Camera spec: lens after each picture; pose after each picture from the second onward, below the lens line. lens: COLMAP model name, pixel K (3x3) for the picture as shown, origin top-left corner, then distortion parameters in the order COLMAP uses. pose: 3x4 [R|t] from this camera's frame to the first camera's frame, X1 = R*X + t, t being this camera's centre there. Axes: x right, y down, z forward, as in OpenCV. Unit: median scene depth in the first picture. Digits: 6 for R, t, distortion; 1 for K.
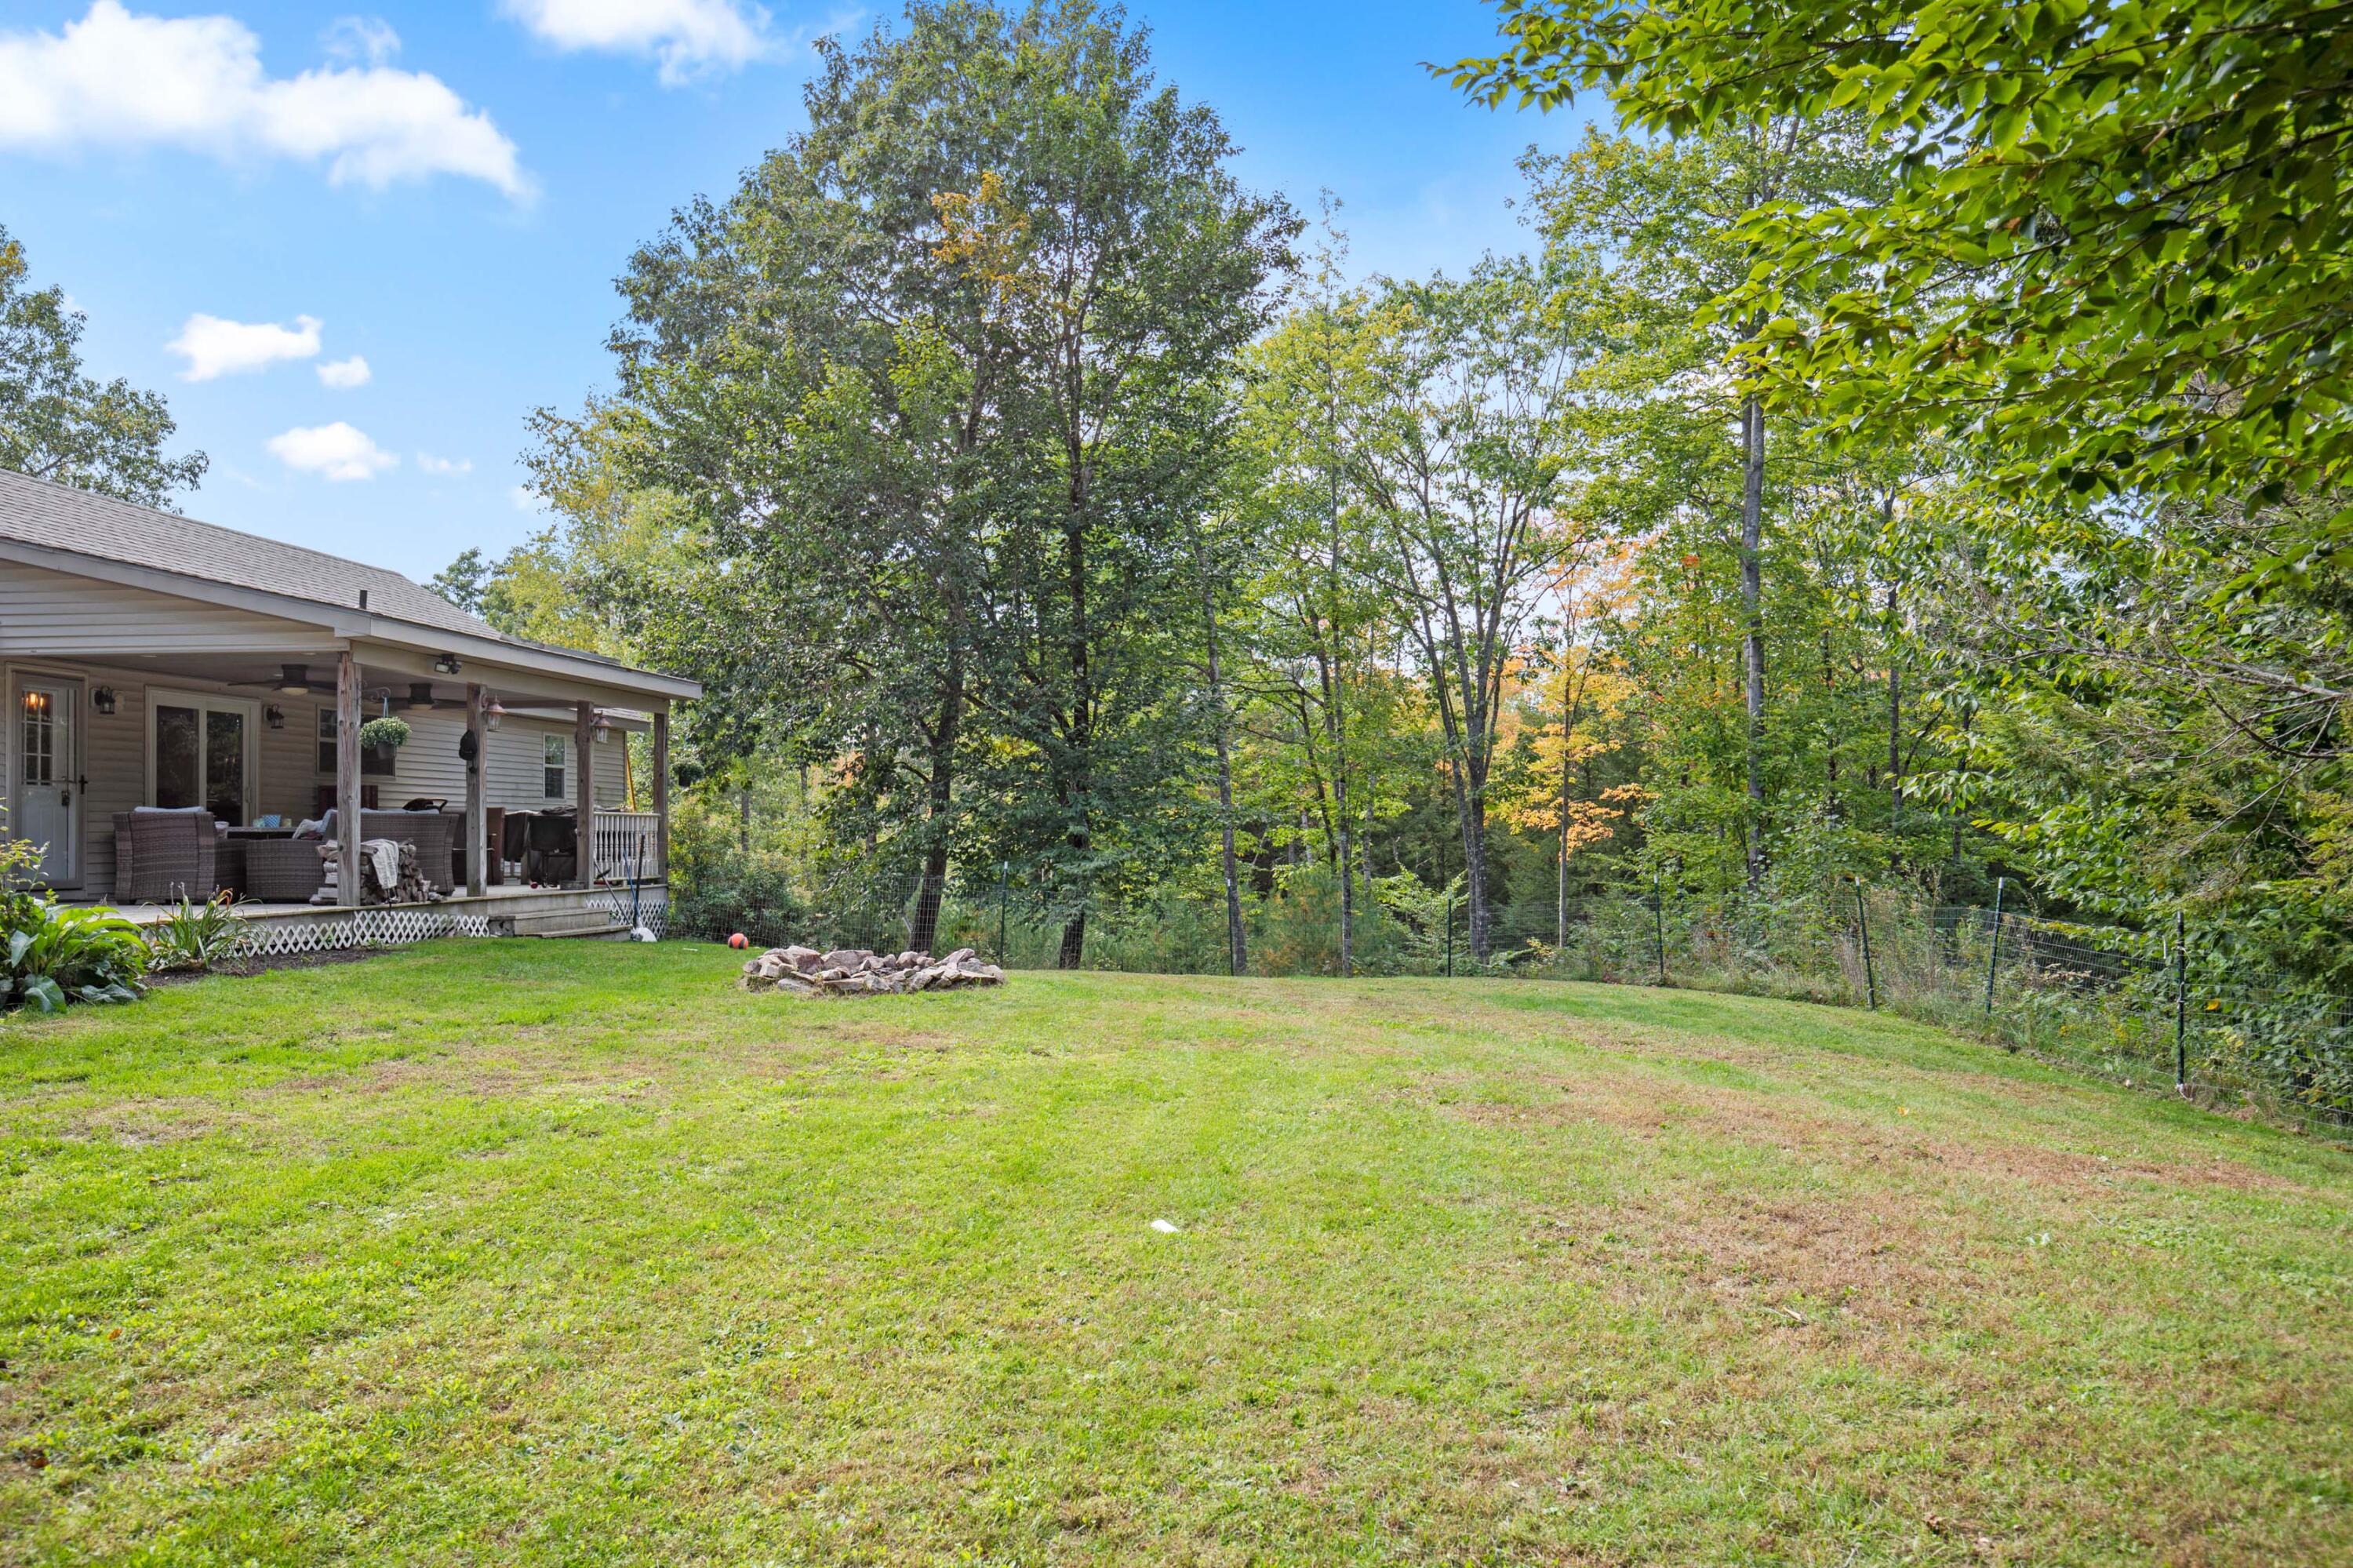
lens RADIAL K [[1837.7, 0, 1170.9], [0, 1837.7, 847.4], [0, 0, 1]] dist [-0.043085, 0.109194]
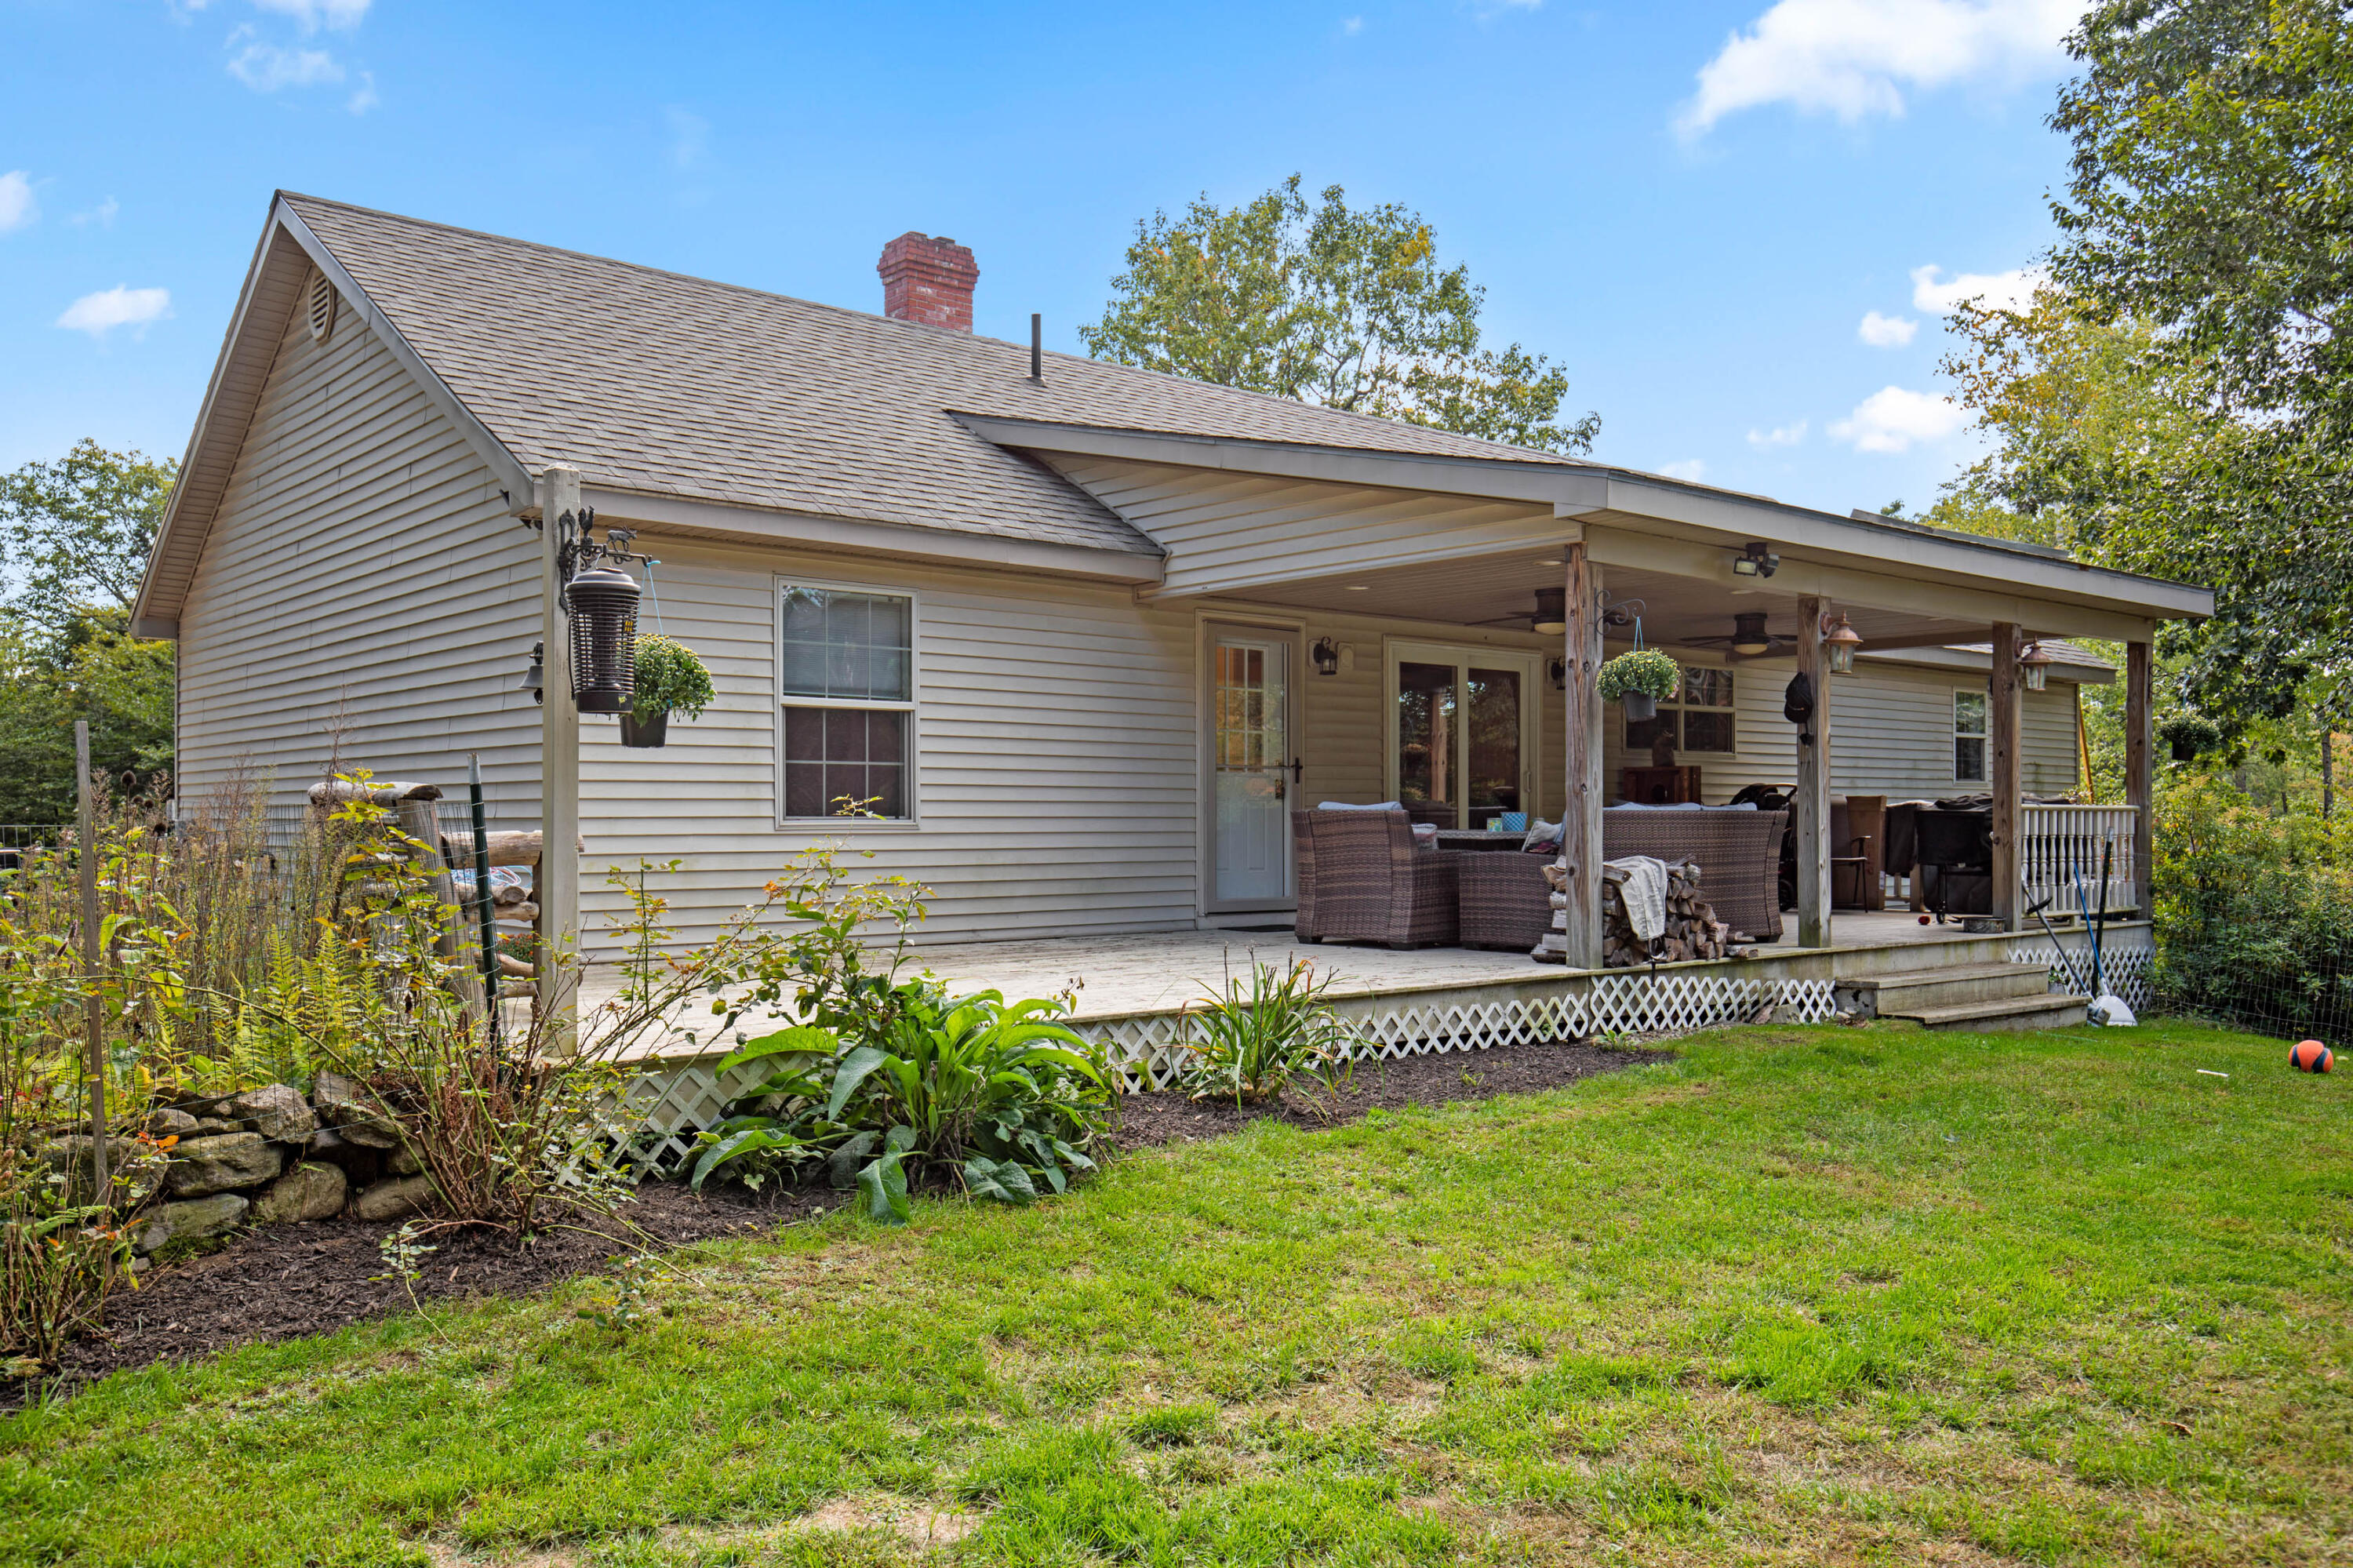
lens RADIAL K [[1851.4, 0, 1176.5], [0, 1851.4, 784.0], [0, 0, 1]] dist [0.009834, 0.011568]
pose [[0.737838, -0.006879, -0.674943, -0.119637], [-0.008923, 0.999761, -0.019945, -0.013012], [0.674919, 0.020739, 0.737600, 0.400946]]
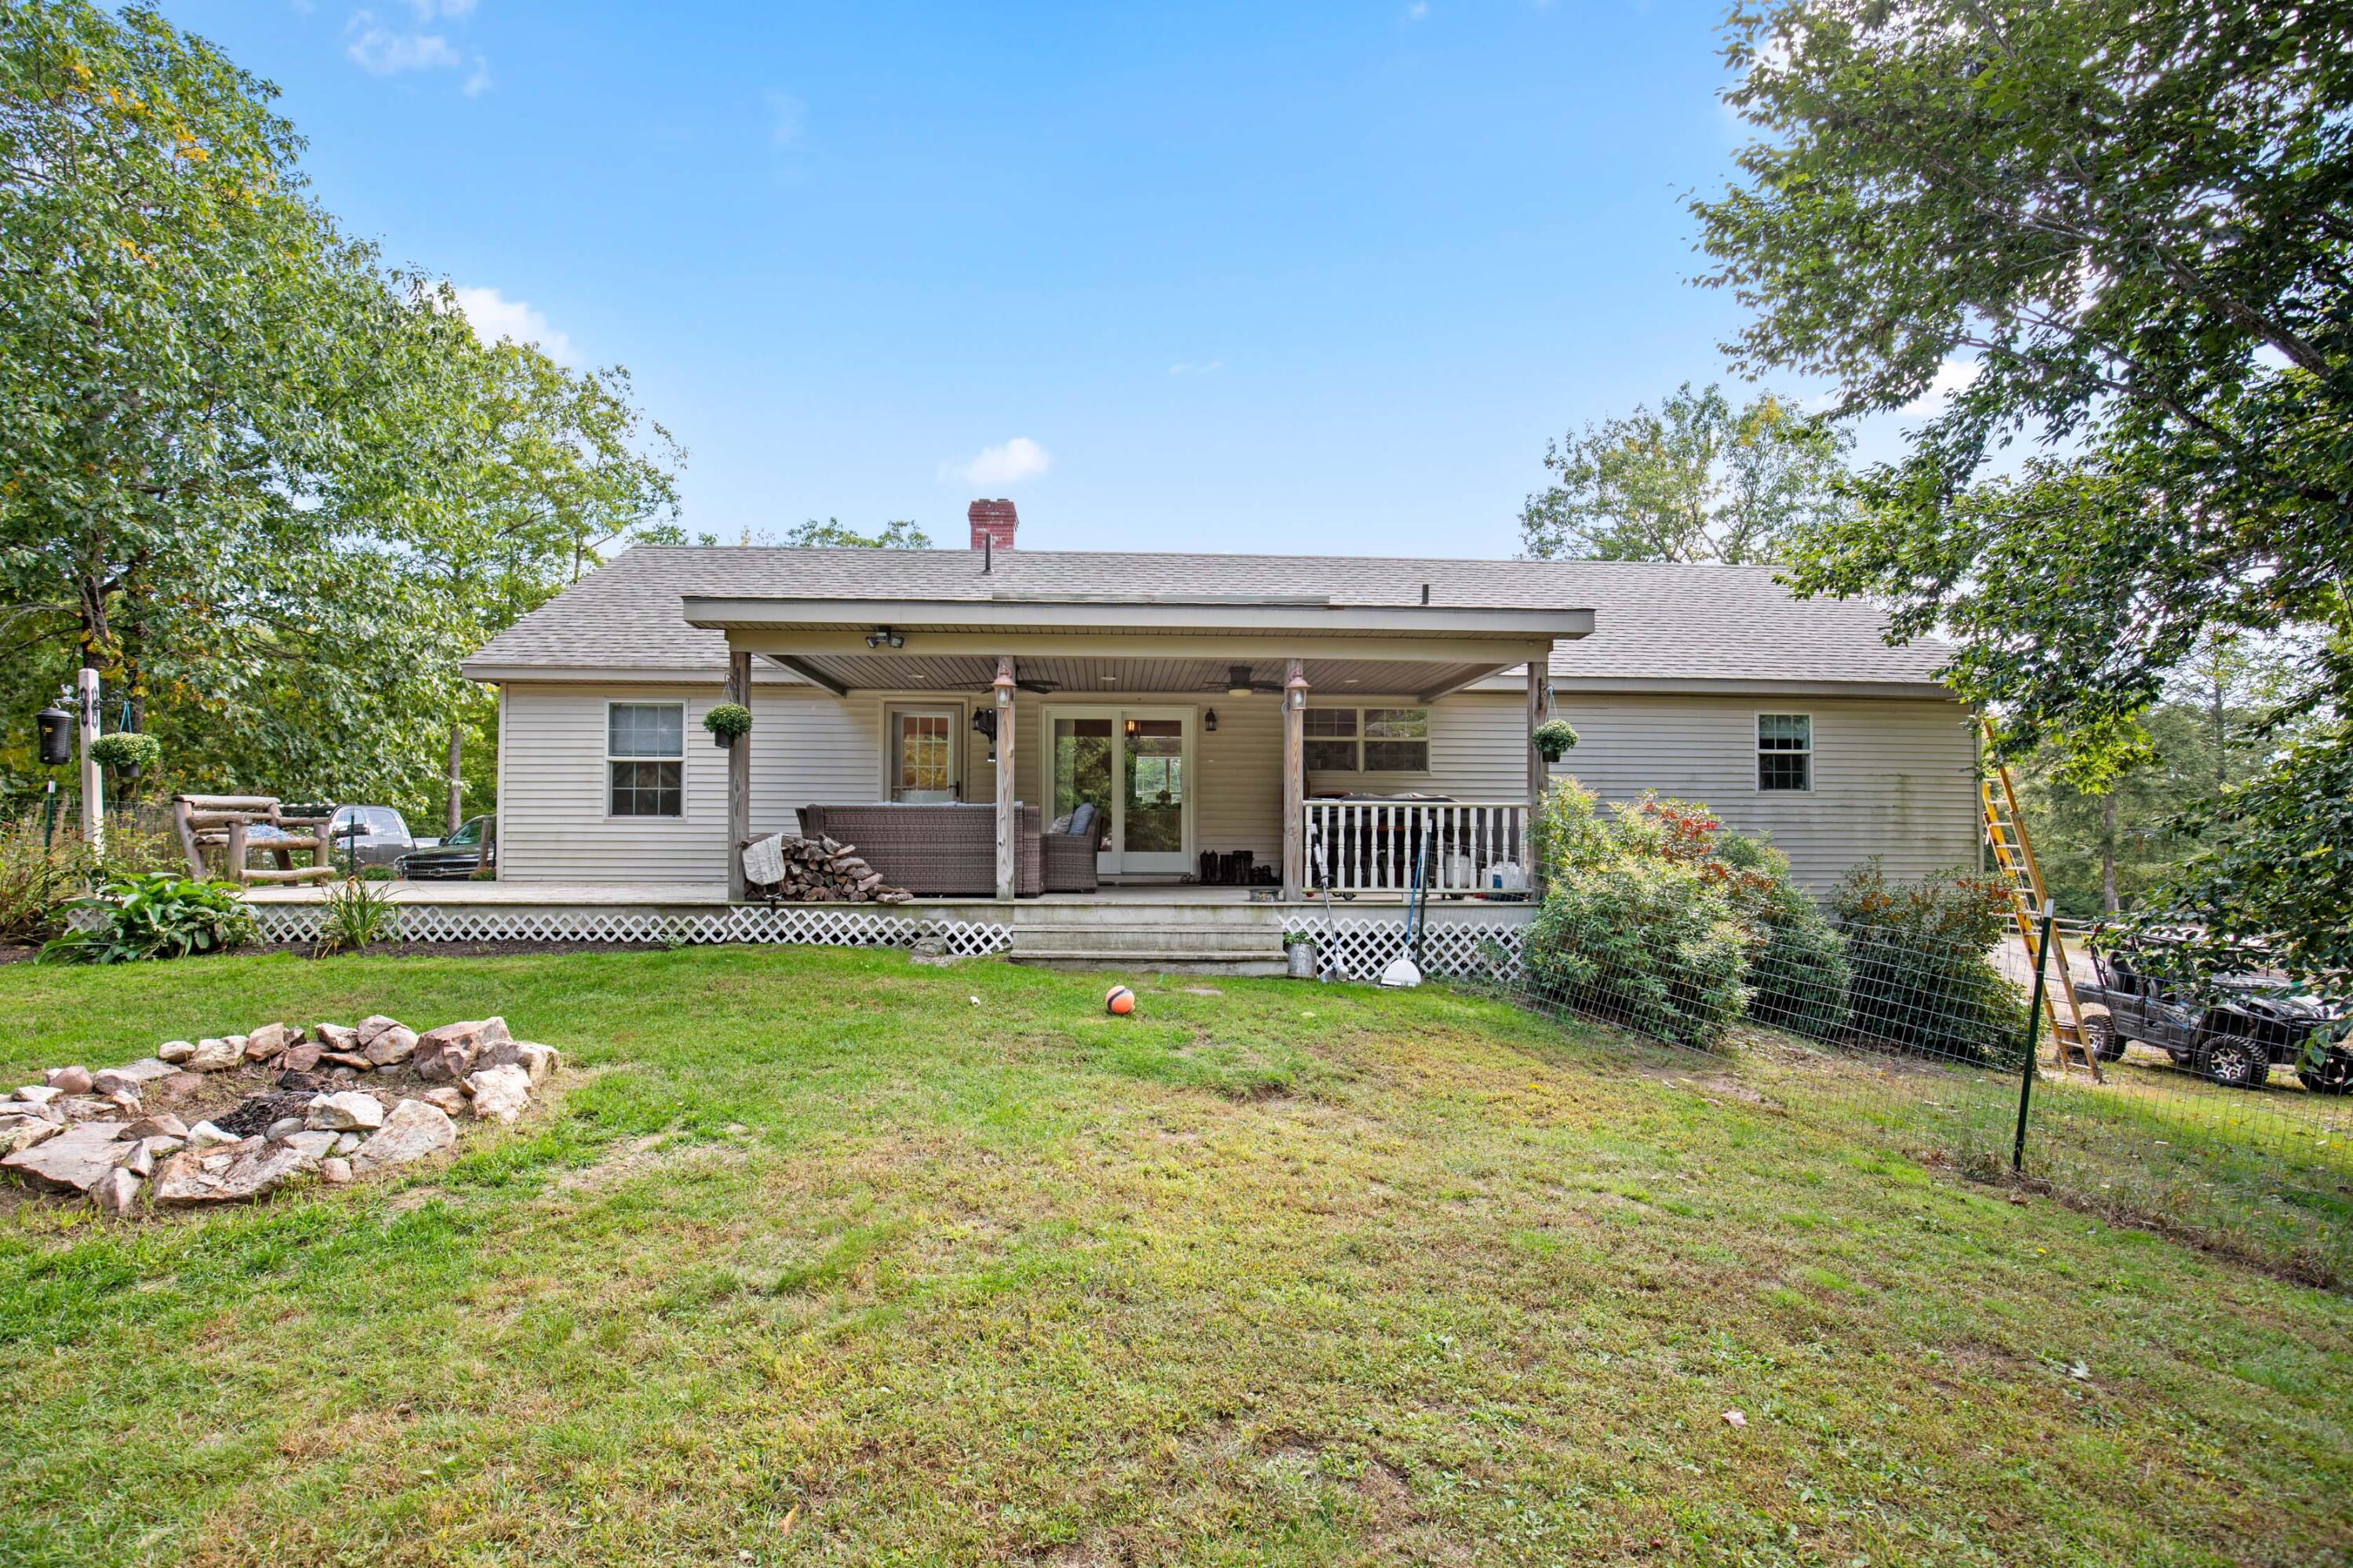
lens RADIAL K [[1083.4, 0, 1173.1], [0, 1083.4, 815.3], [0, 0, 1]] dist [-0.038262, 0.000575]
pose [[0.171347, -0.017737, -0.985051, 0.136948], [-0.011528, 0.999733, -0.020007, -0.004023], [0.985143, 0.014783, 0.171097, 0.987125]]
